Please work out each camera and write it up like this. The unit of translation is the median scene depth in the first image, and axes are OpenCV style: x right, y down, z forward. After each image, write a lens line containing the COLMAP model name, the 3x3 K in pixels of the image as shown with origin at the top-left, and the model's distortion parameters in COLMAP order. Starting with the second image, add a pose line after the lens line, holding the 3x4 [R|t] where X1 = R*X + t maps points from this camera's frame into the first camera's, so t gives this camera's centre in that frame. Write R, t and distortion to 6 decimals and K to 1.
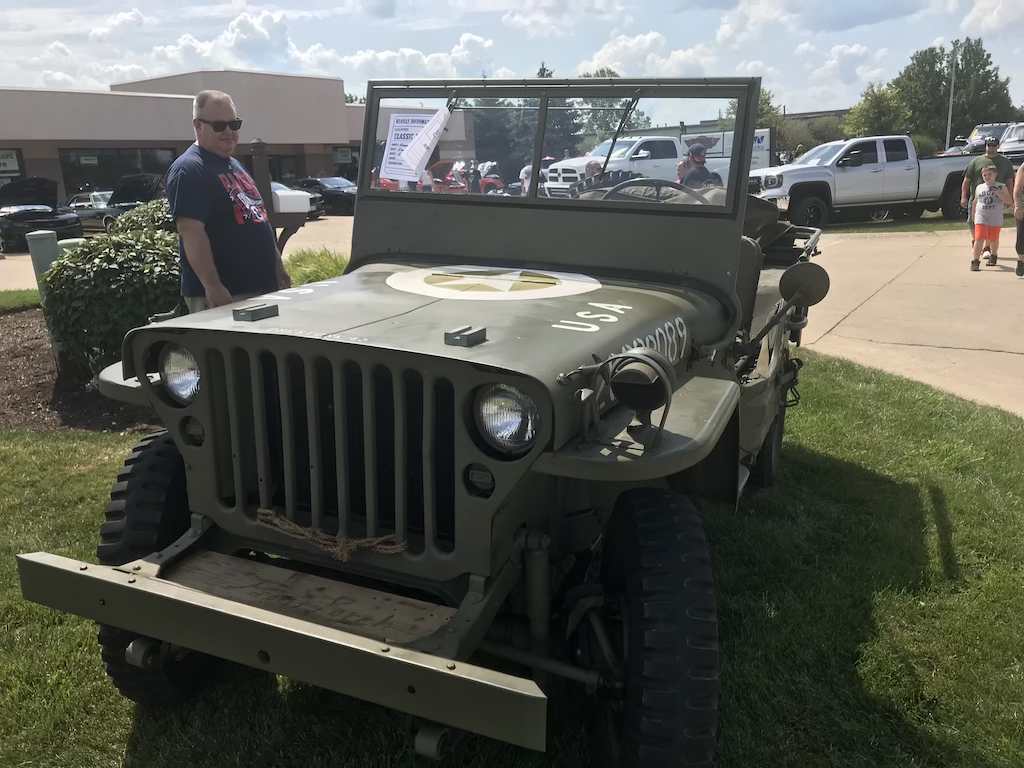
lens RADIAL K [[852.4, 0, 512.0], [0, 852.4, 384.0], [0, 0, 1]] dist [0.013690, -0.007648]
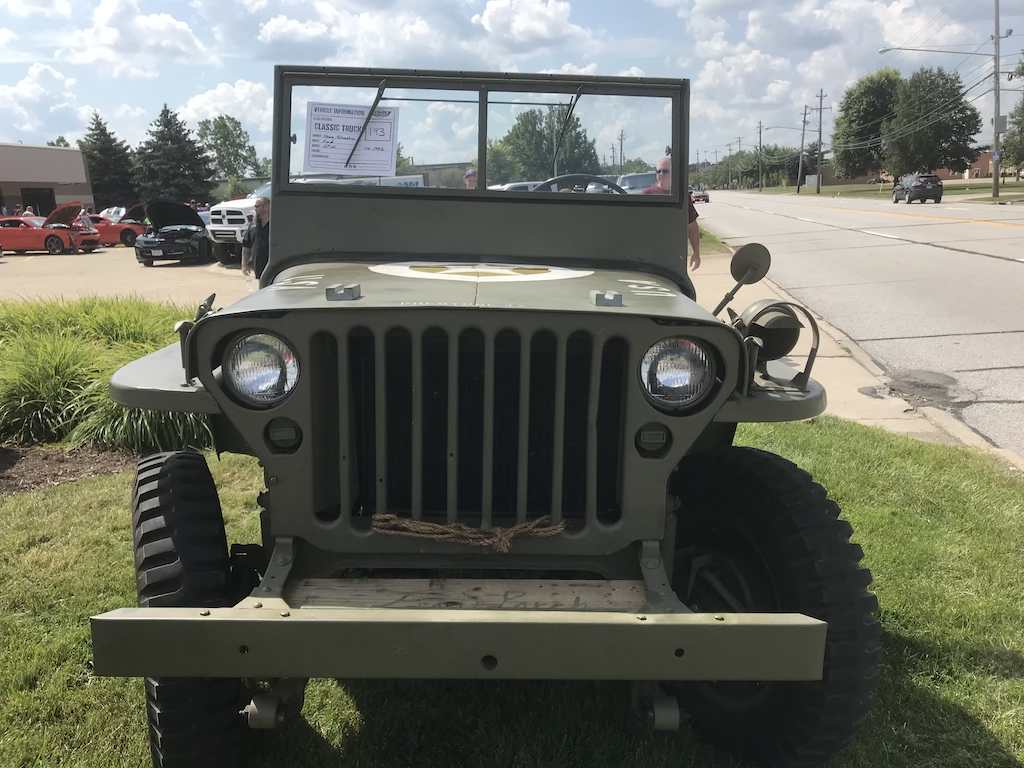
lens RADIAL K [[852.4, 0, 512.0], [0, 852.4, 384.0], [0, 0, 1]] dist [0.013690, -0.007648]
pose [[0.910346, -0.081846, 0.405674, -0.436440], [0.104541, 0.993937, -0.034063, 0.049678], [-0.400426, 0.073419, 0.913383, 0.124441]]
